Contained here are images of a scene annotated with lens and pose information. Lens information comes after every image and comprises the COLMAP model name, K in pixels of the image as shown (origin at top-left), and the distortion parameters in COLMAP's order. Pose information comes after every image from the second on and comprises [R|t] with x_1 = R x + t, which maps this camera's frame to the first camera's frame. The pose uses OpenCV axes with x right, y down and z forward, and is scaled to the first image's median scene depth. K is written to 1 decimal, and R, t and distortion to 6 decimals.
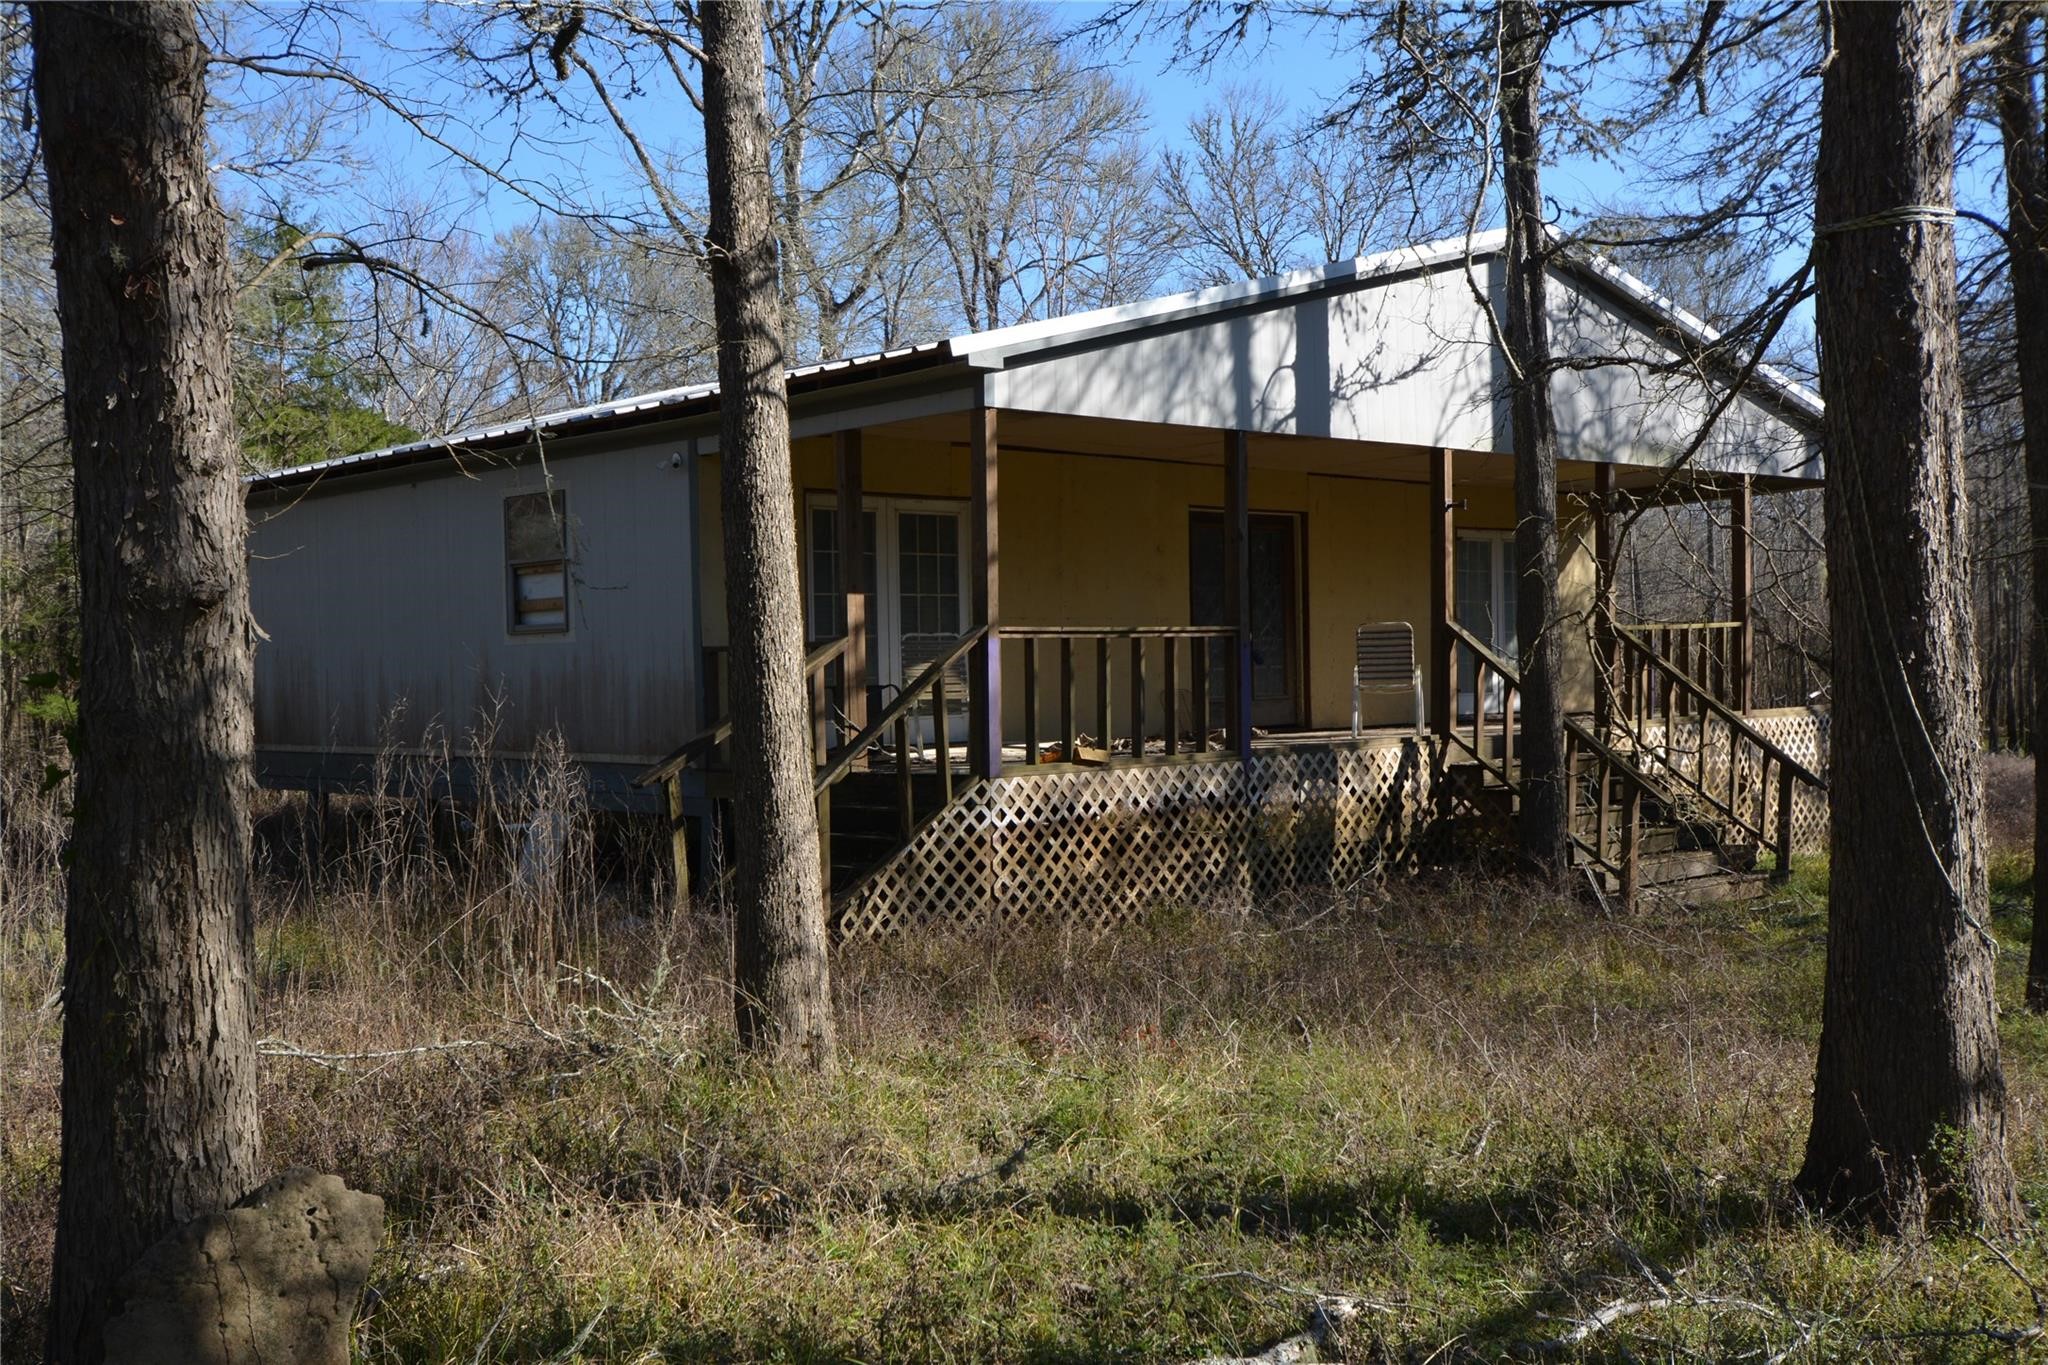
lens RADIAL K [[2053.0, 0, 1027.4], [0, 2053.0, 688.3], [0, 0, 1]] dist [0.024387, 0.000000]
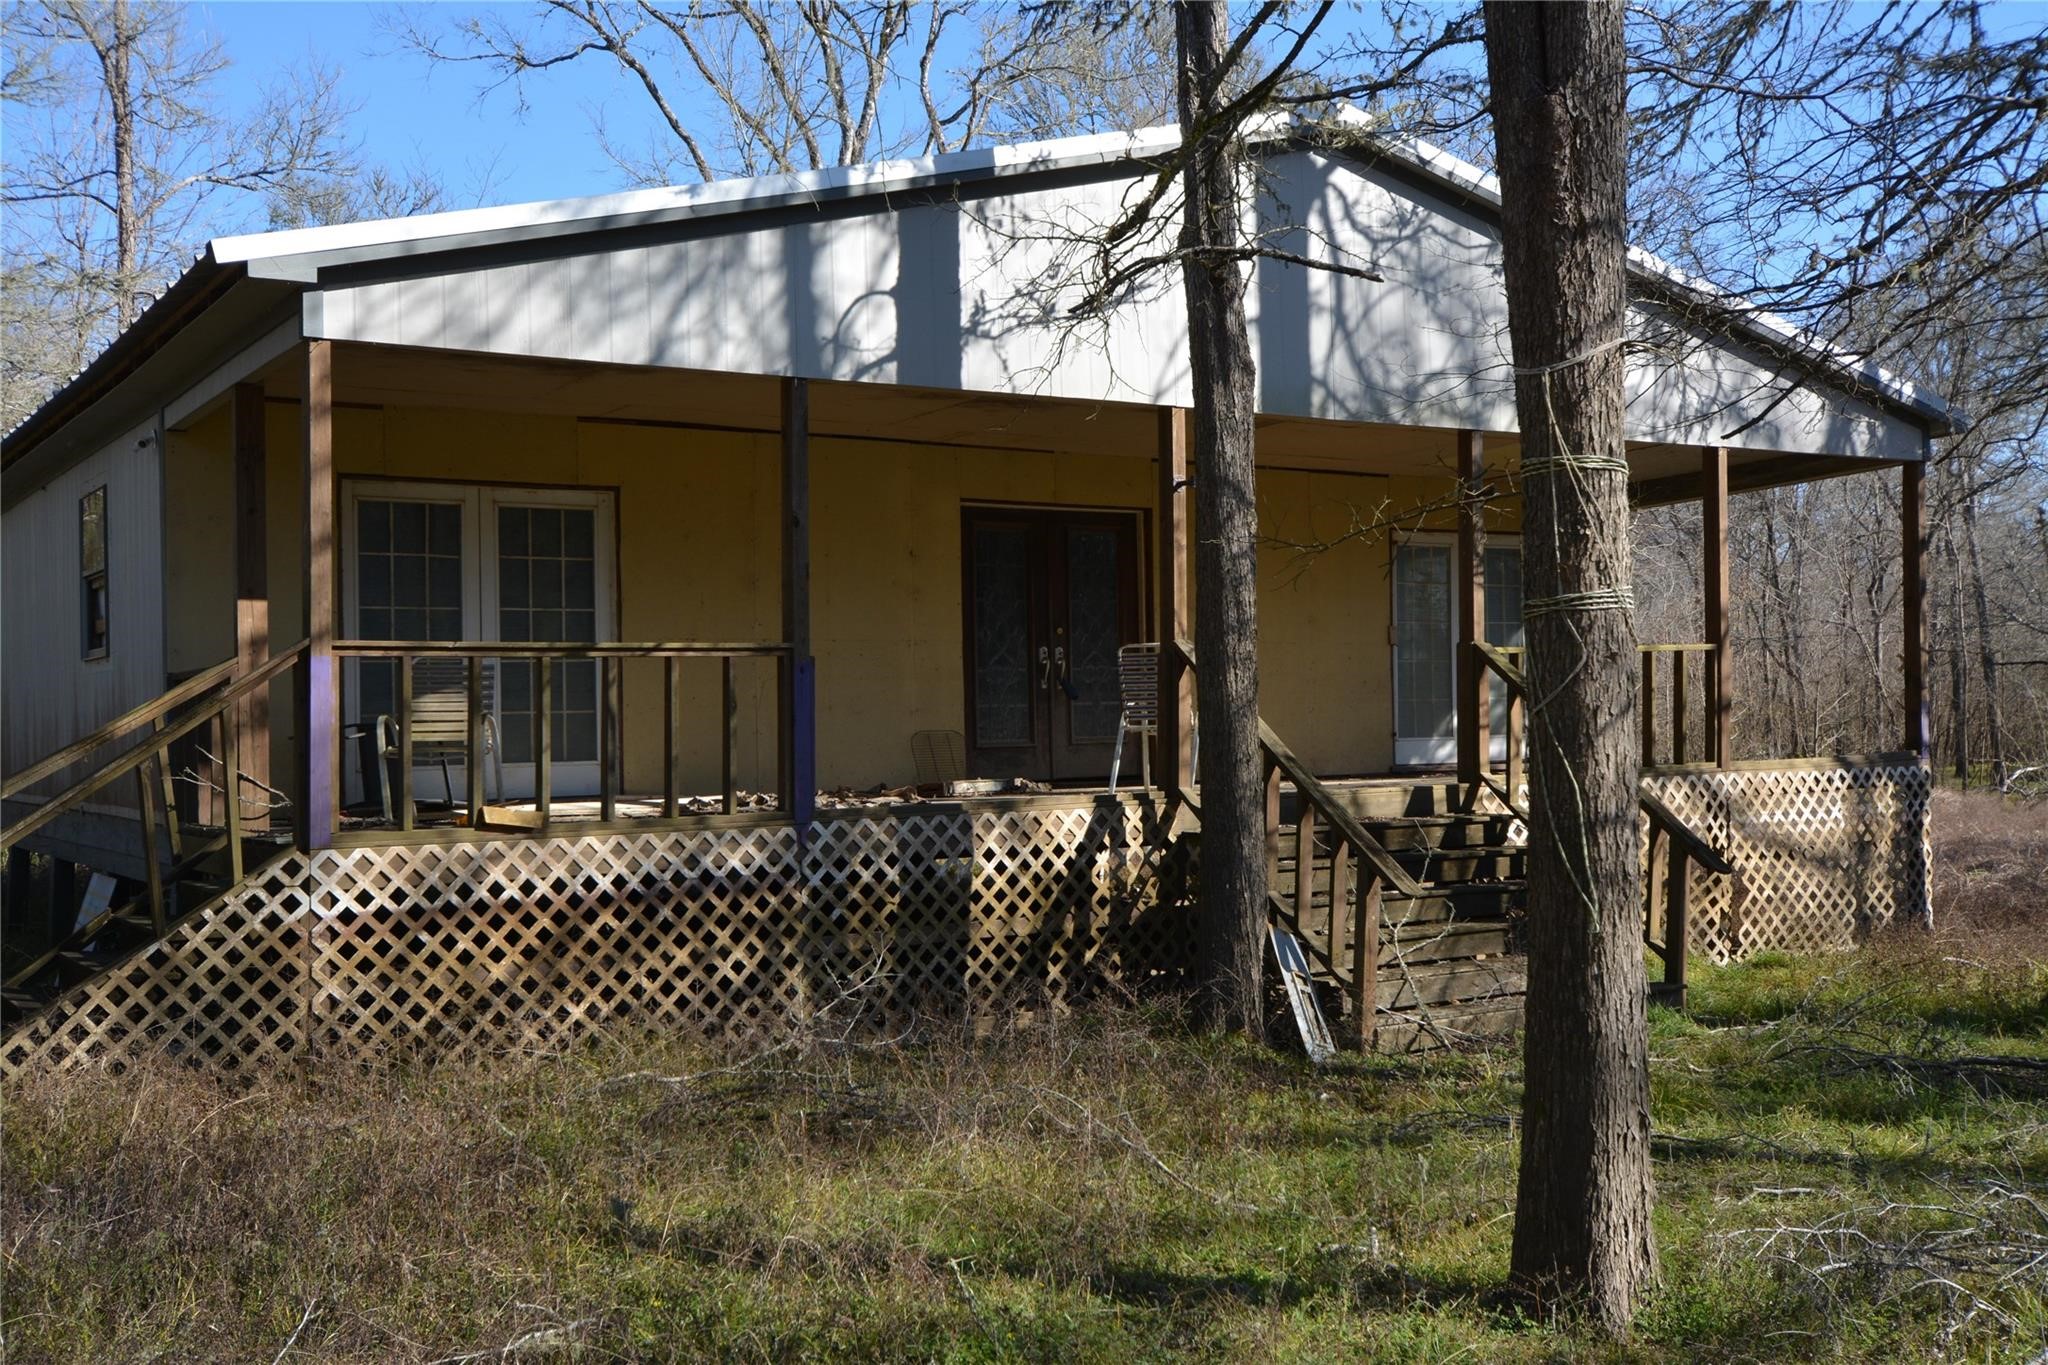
lens RADIAL K [[2053.0, 0, 1020.9], [0, 2053.0, 678.2], [0, 0, 1]] dist [0.024387, 0.000000]
pose [[0.983716, -0.001610, -0.179720, 0.320598], [-0.003126, 0.999655, -0.026065, 0.001516], [0.179700, 0.026202, 0.983372, 0.296821]]
